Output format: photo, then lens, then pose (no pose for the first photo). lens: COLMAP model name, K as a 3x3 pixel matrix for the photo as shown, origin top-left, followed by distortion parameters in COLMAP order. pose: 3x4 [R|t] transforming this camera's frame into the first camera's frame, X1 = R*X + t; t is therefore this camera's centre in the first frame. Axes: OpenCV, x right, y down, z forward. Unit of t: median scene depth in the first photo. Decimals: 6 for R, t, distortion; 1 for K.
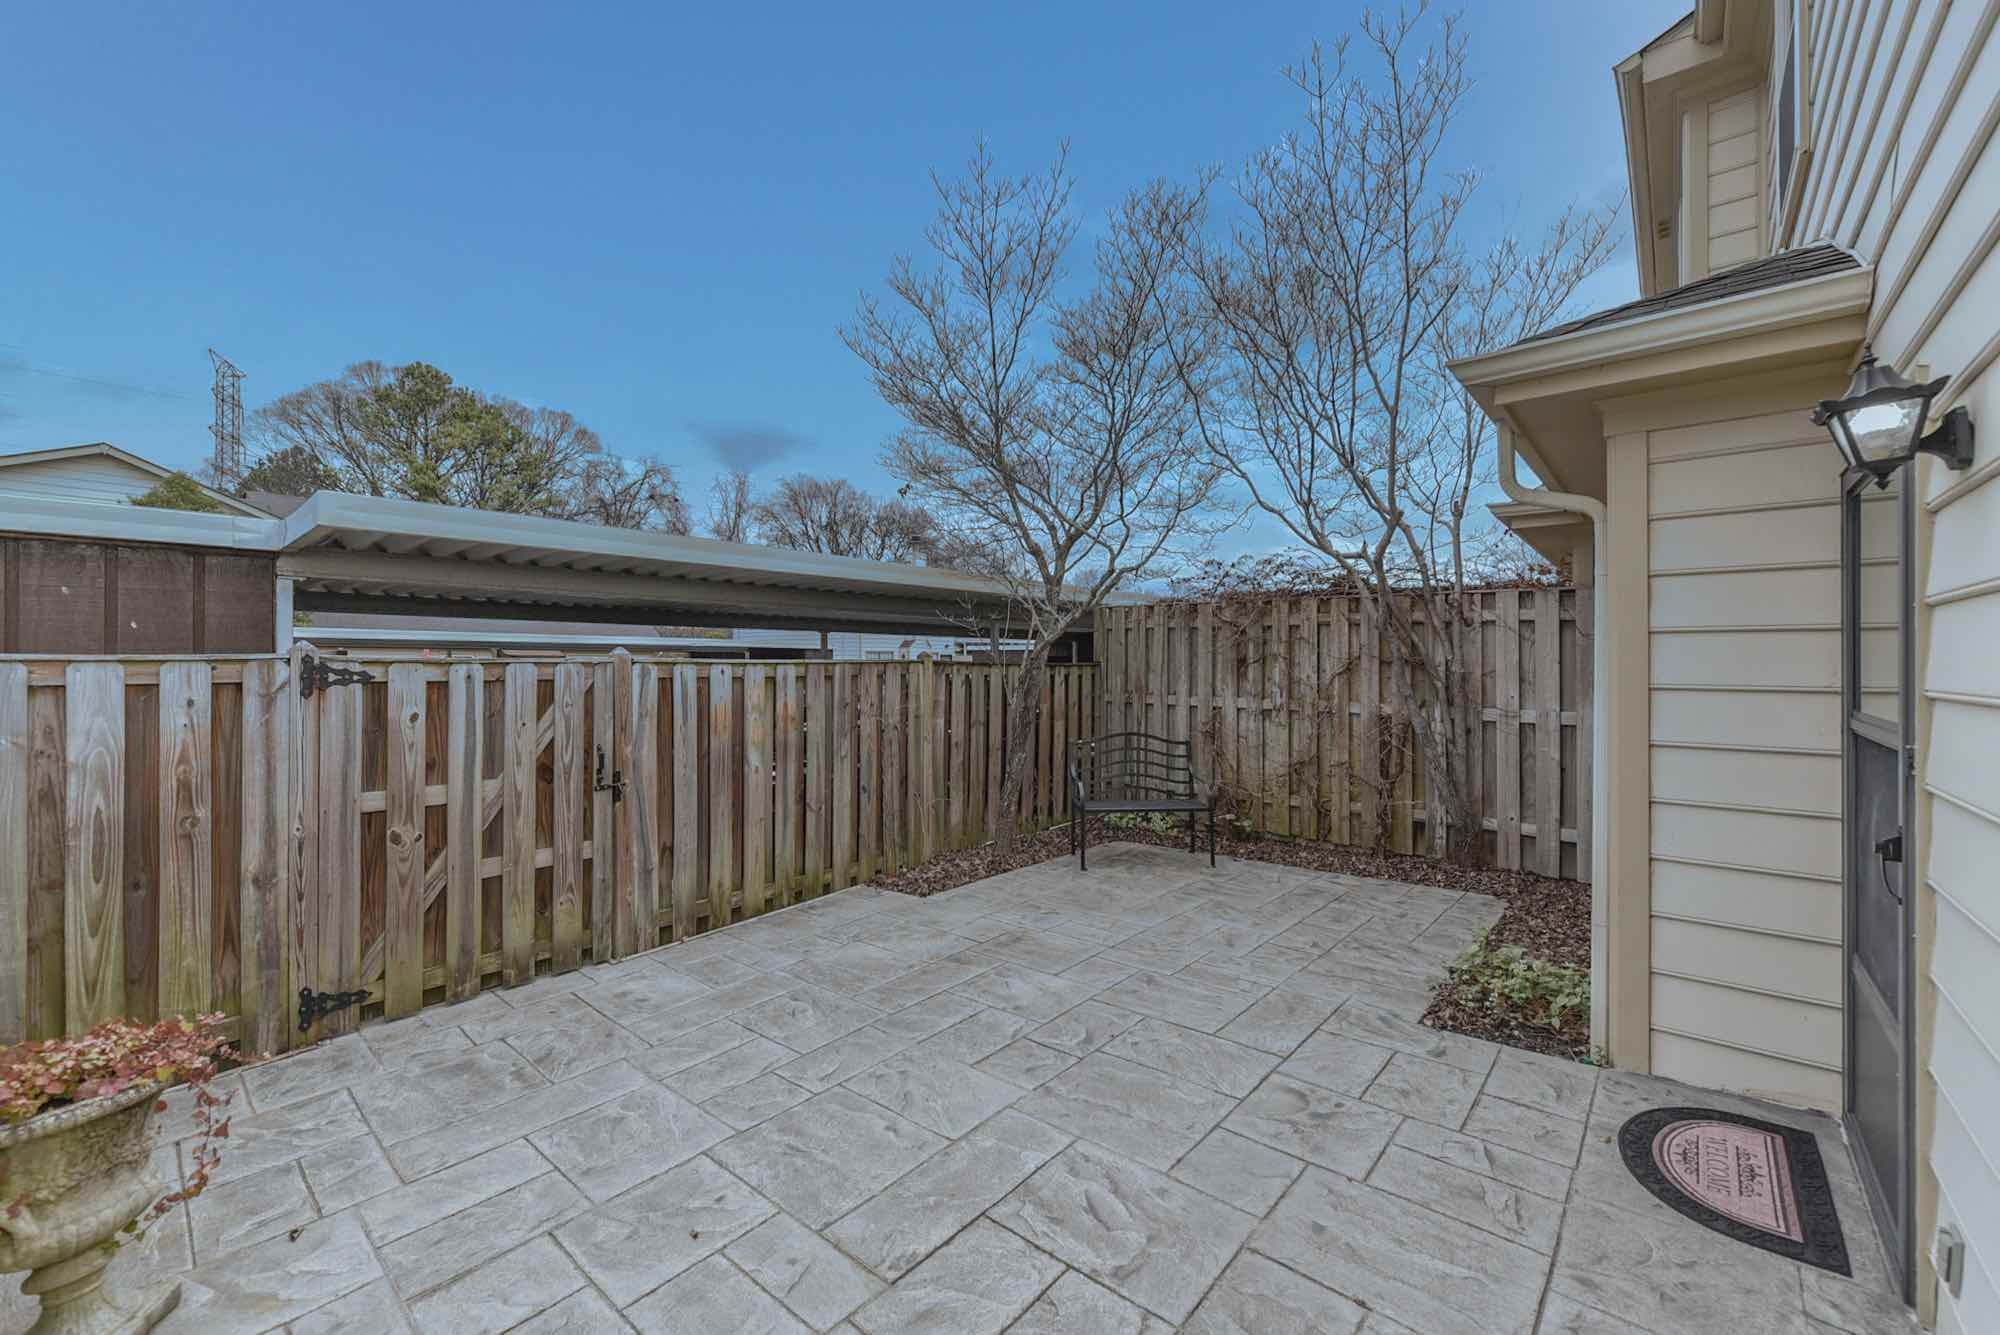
lens RADIAL K [[775.6, 0, 1000.0], [0, 775.6, 667.5], [0, 0, 1]] dist [-0.002199, -0.000170]
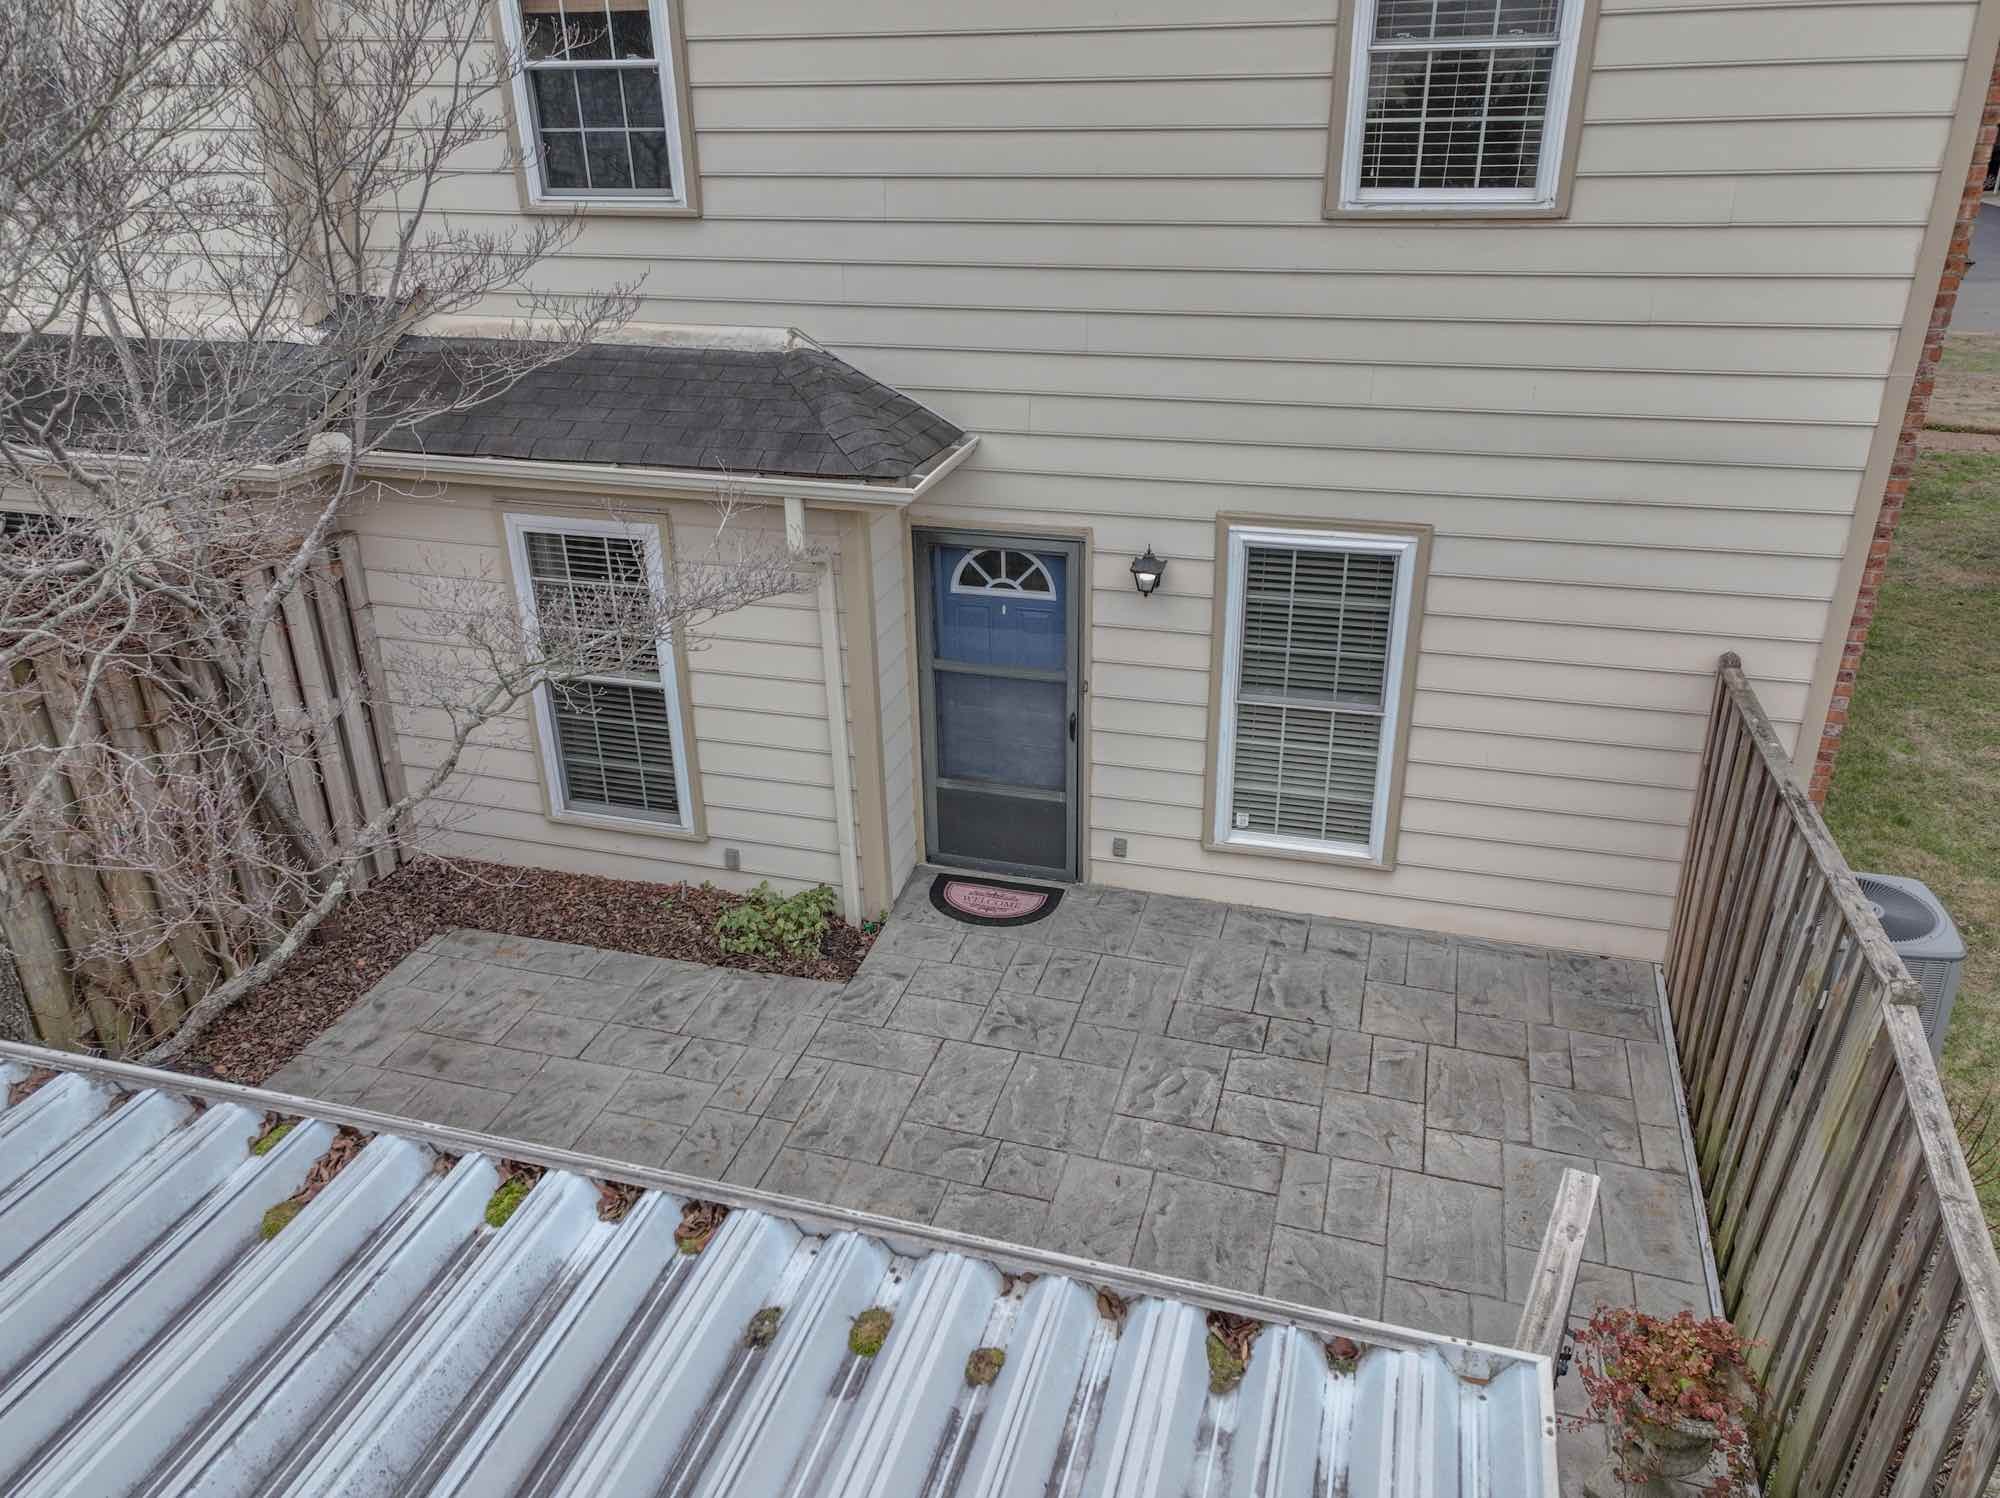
lens RADIAL K [[1486.7, 0, 1000.0], [0, 1486.7, 749.0], [0, 0, 1]] dist [0.028623, -0.000325]
pose [[-0.422290, -0.379135, 0.823363, -1.203960], [0.018493, 0.904535, 0.425997, -0.775669], [-0.906272, 0.195121, -0.374965, 1.386651]]
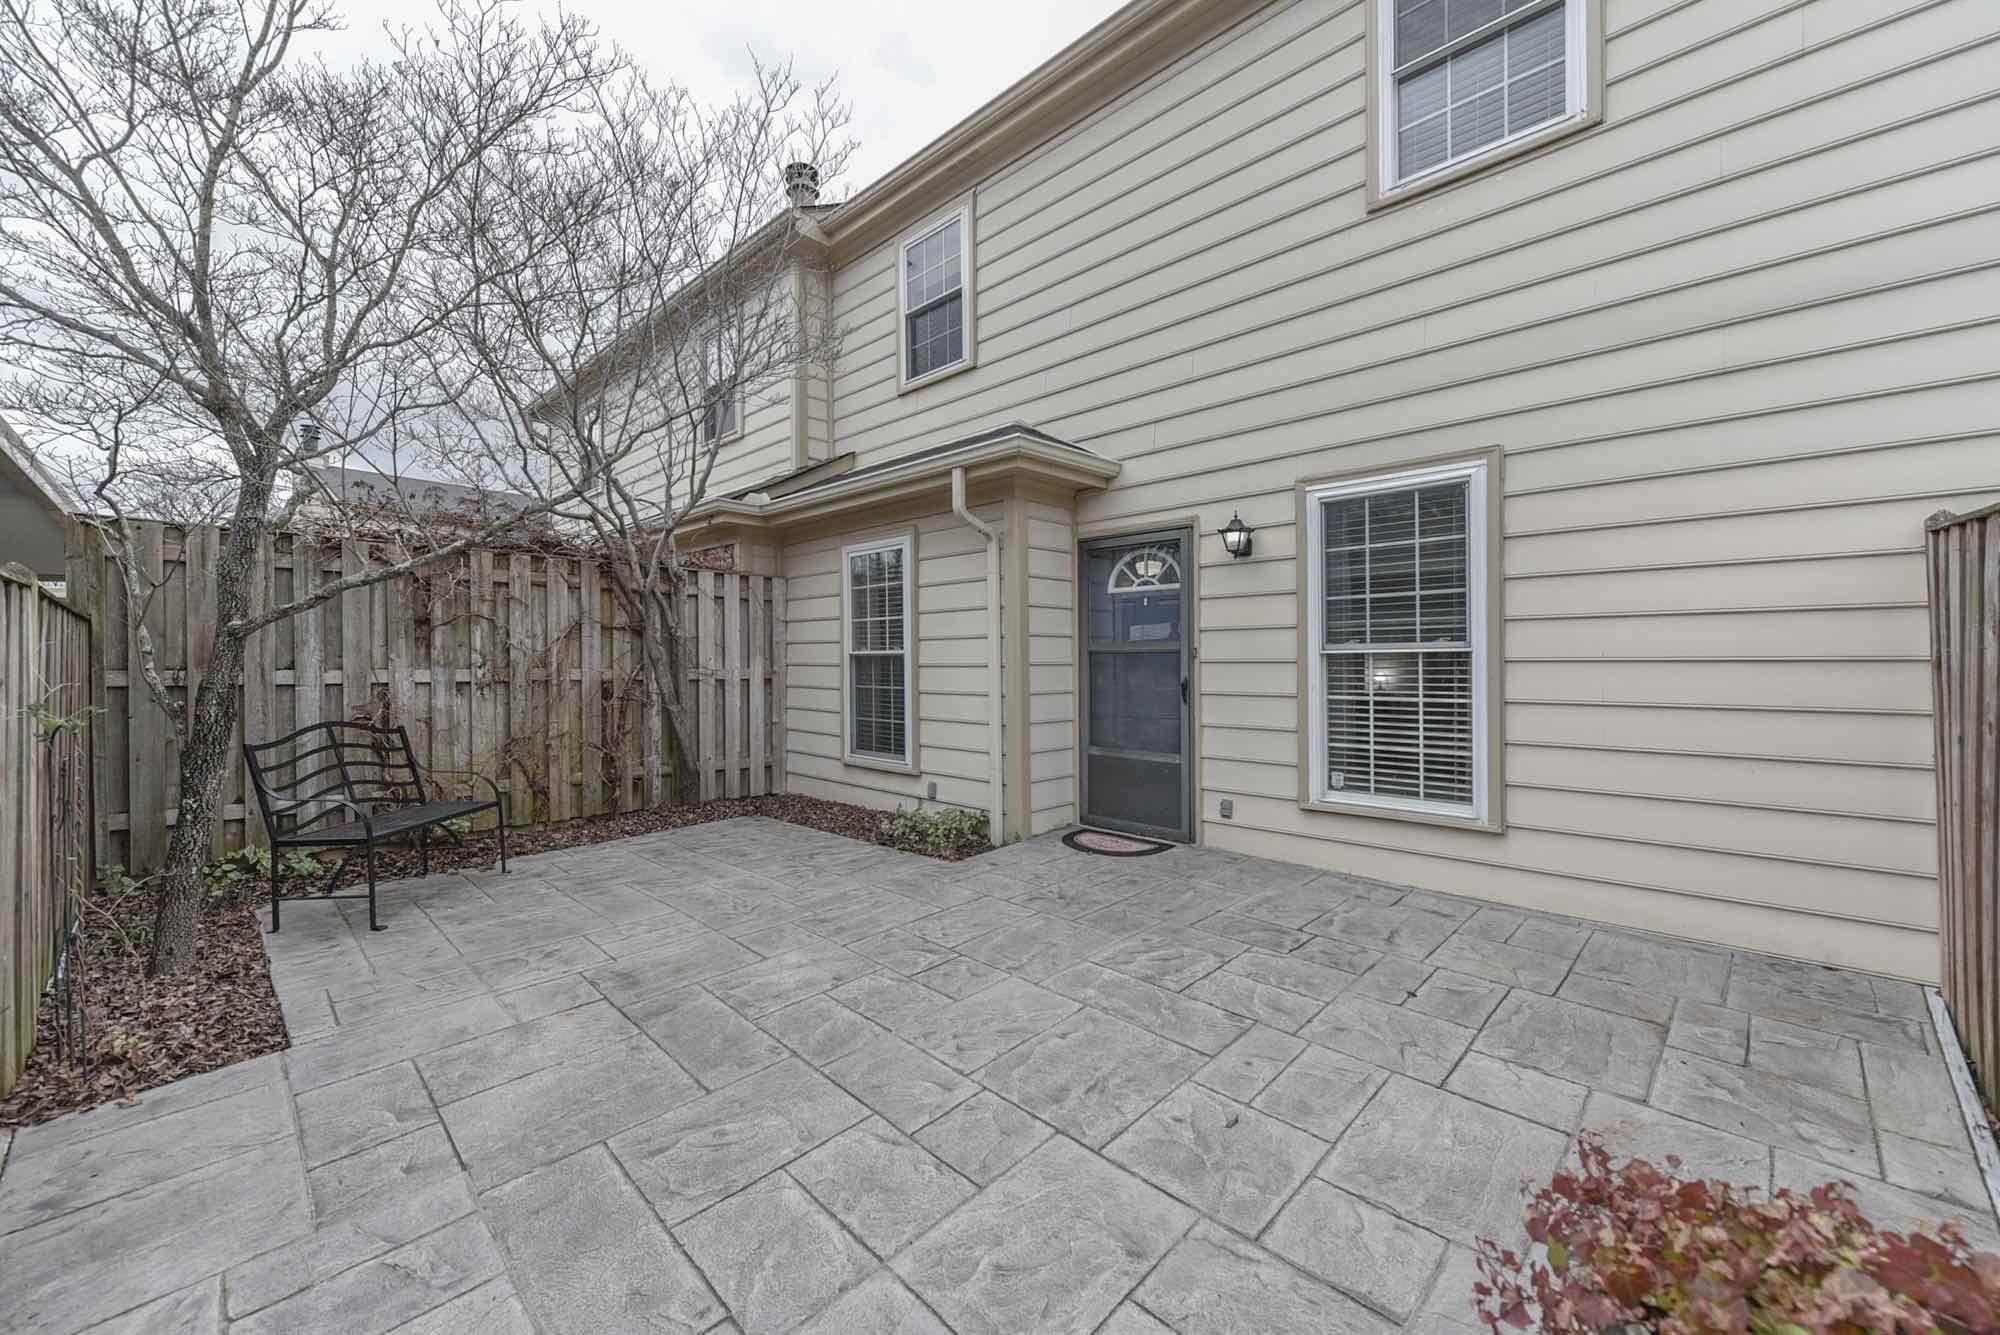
lens RADIAL K [[801.3, 0, 993.8], [0, 801.3, 656.4], [0, 0, 1]] dist [-0.001007, 0.000037]
pose [[0.067383, -0.000719, 0.997727, -0.842536], [0.010163, 0.999948, 0.000034, 0.060210], [-0.997675, 0.010137, 0.067387, 0.704212]]
